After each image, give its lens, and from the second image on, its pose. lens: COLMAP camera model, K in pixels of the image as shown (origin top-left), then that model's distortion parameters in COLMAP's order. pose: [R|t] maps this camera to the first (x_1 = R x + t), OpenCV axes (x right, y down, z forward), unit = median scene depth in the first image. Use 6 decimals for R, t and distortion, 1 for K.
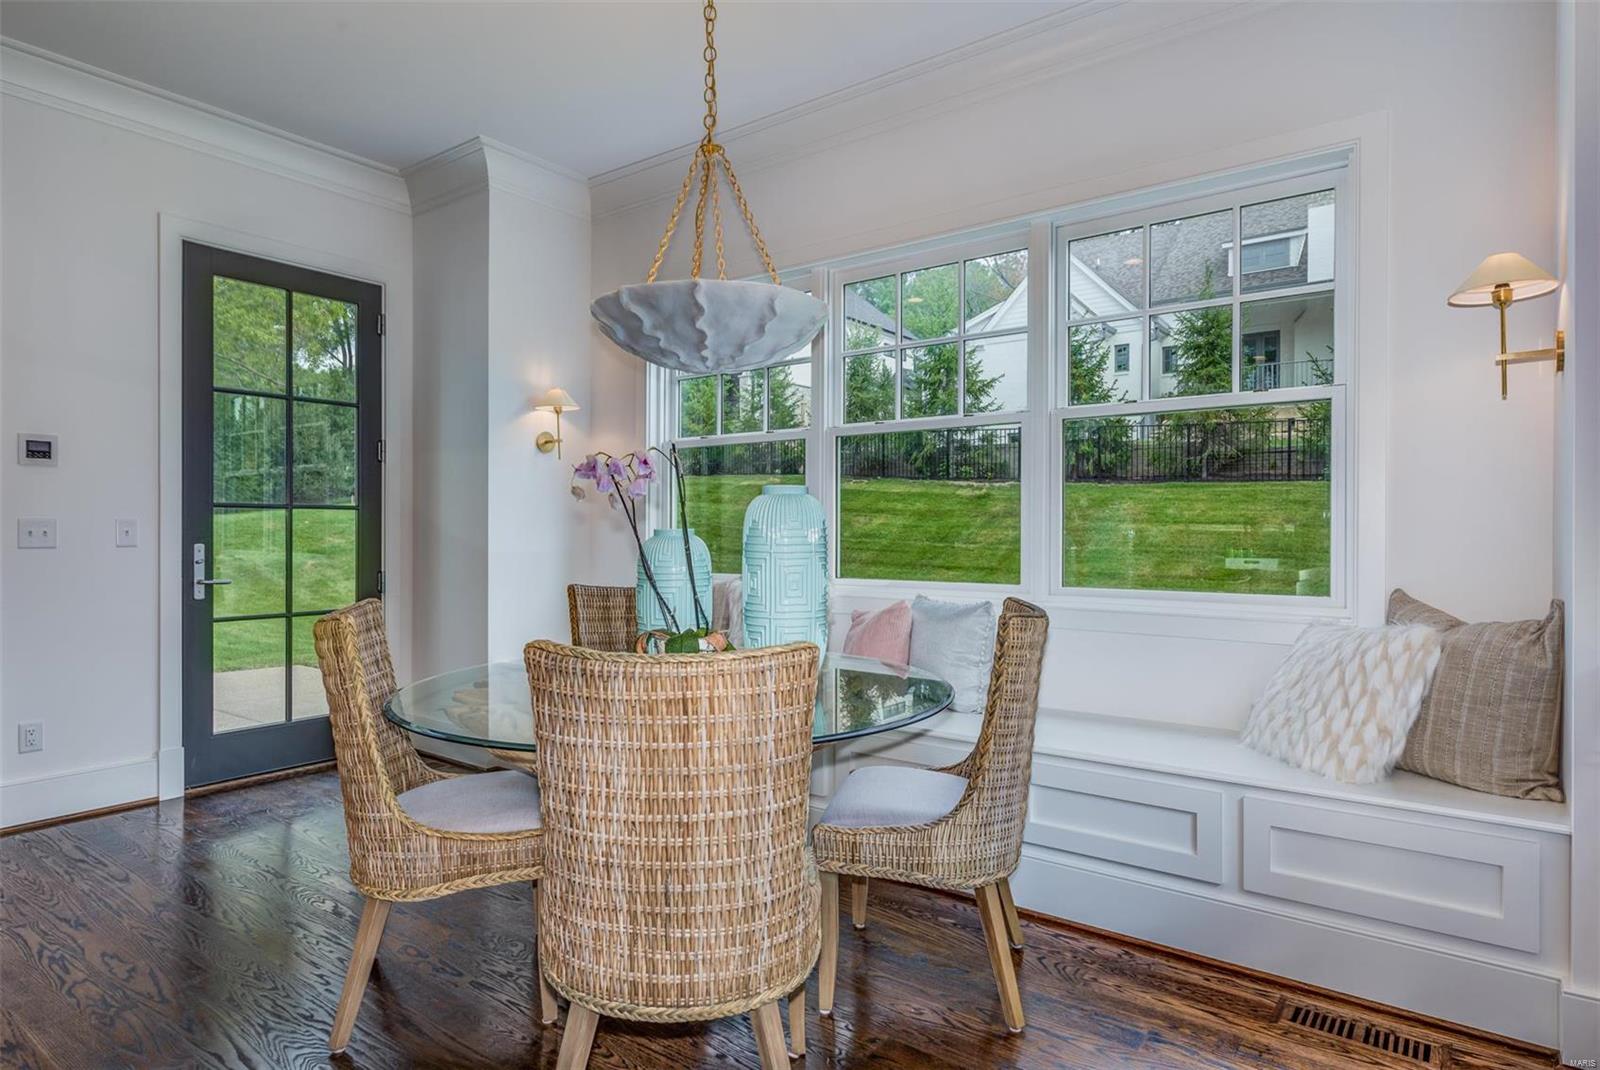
lens RADIAL K [[889.6, 0, 800.0], [0, 889.6, 535.0], [0, 0, 1]] dist [-0.002306, -0.000735]
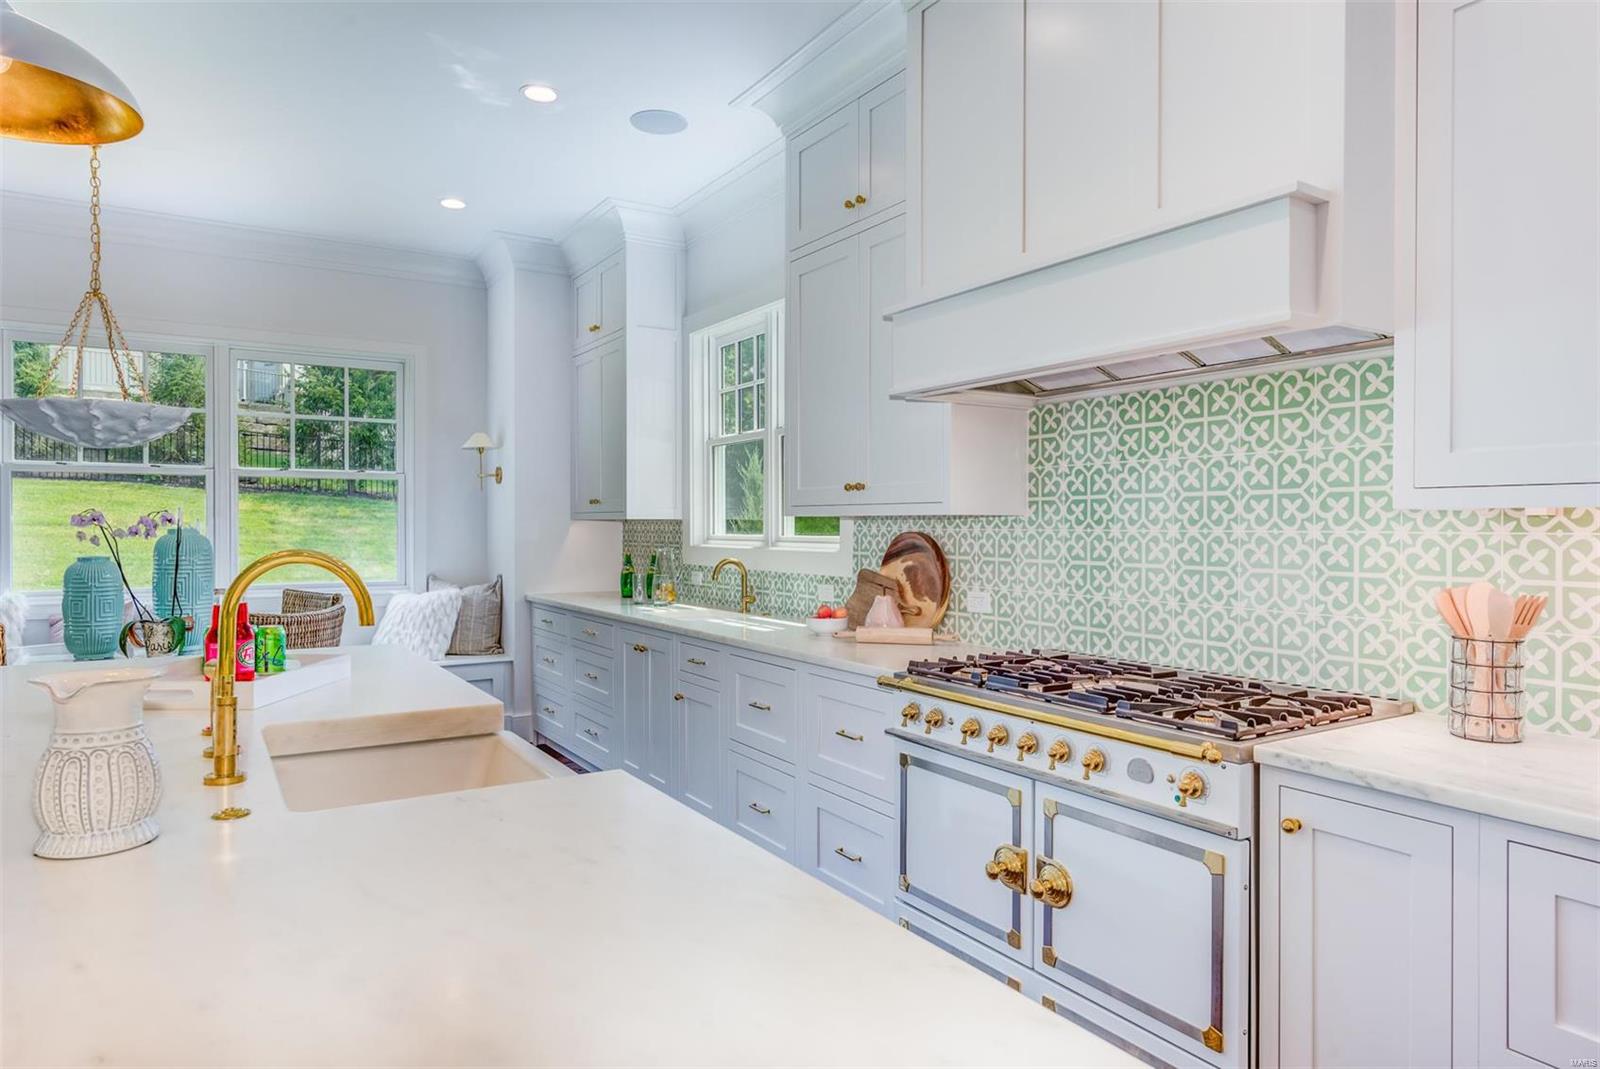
lens RADIAL K [[983.6, 0, 800.0], [0, 983.6, 534.5], [0, 0, 1]] dist [0.003539, 0.001008]
pose [[0.358546, -0.008960, 0.933469, -1.350074], [0.003079, 0.999960, 0.008415, -0.058080], [-0.933507, -0.000143, 0.358559, -0.747977]]
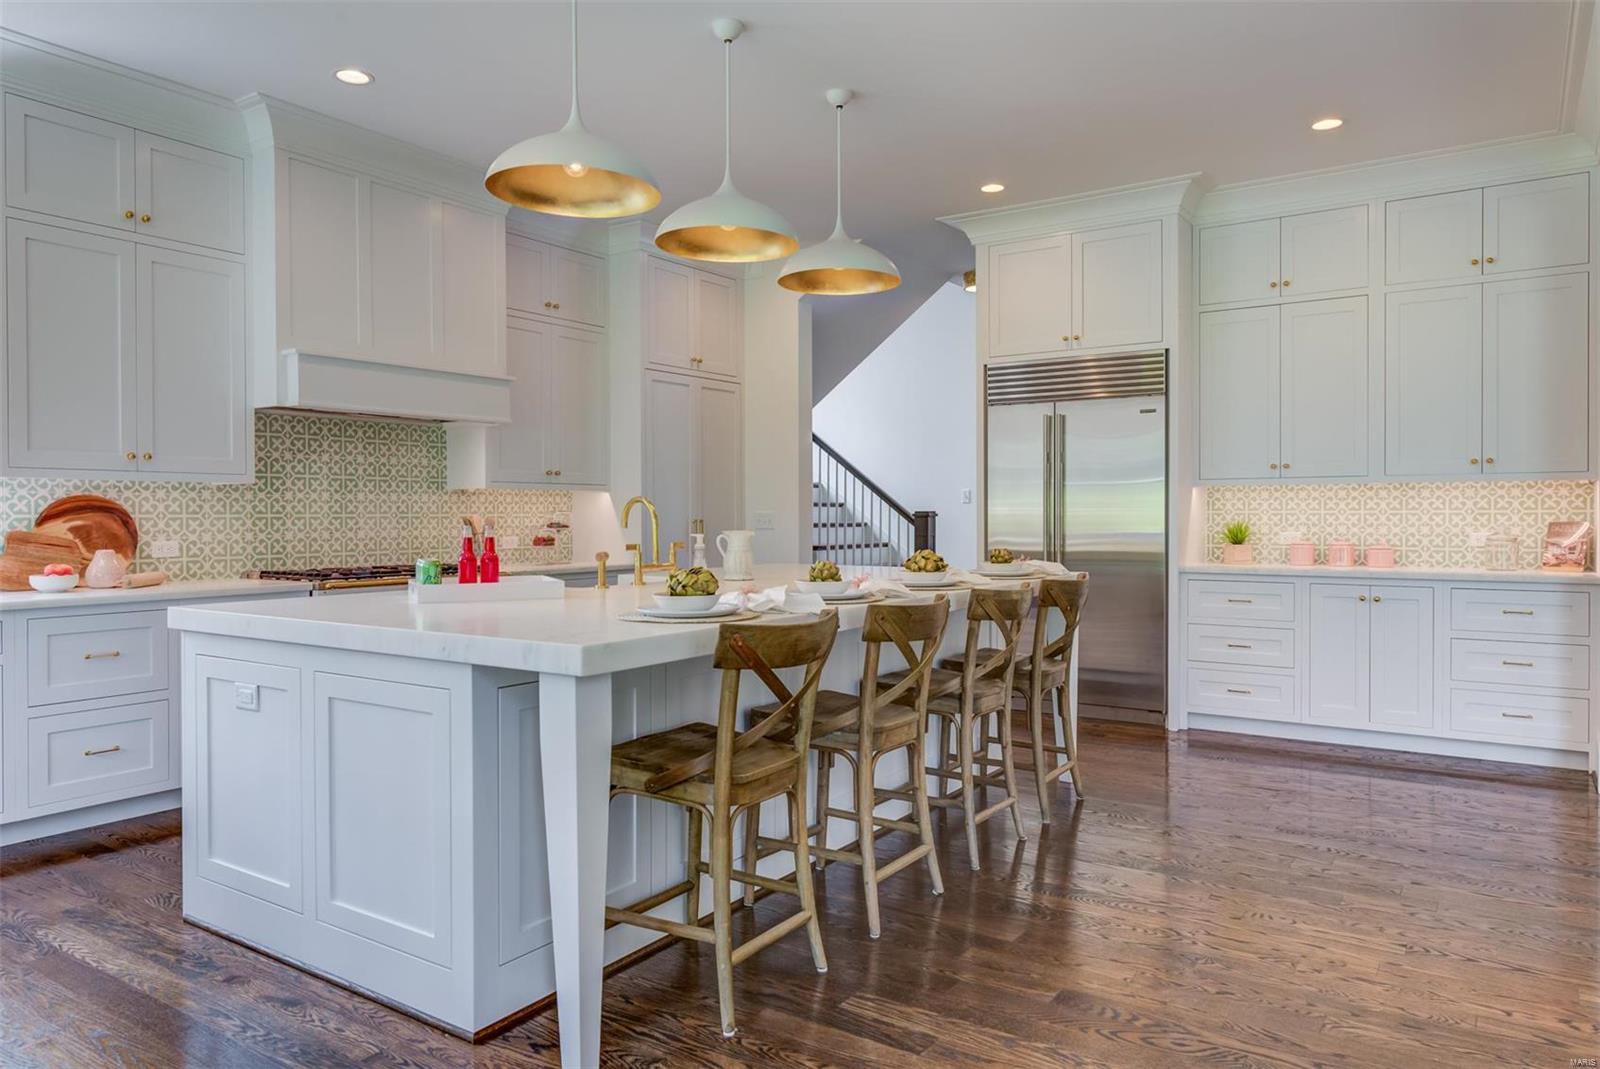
lens RADIAL K [[1048.6, 0, 800.0], [0, 1048.6, 534.5], [0, 0, 1]] dist [0.003670, 0.001014]
pose [[-0.998501, 0.000332, -0.054727, -1.020215], [-0.001133, 0.999642, 0.026731, -0.029760], [0.054716, 0.026753, -0.998143, 1.618033]]
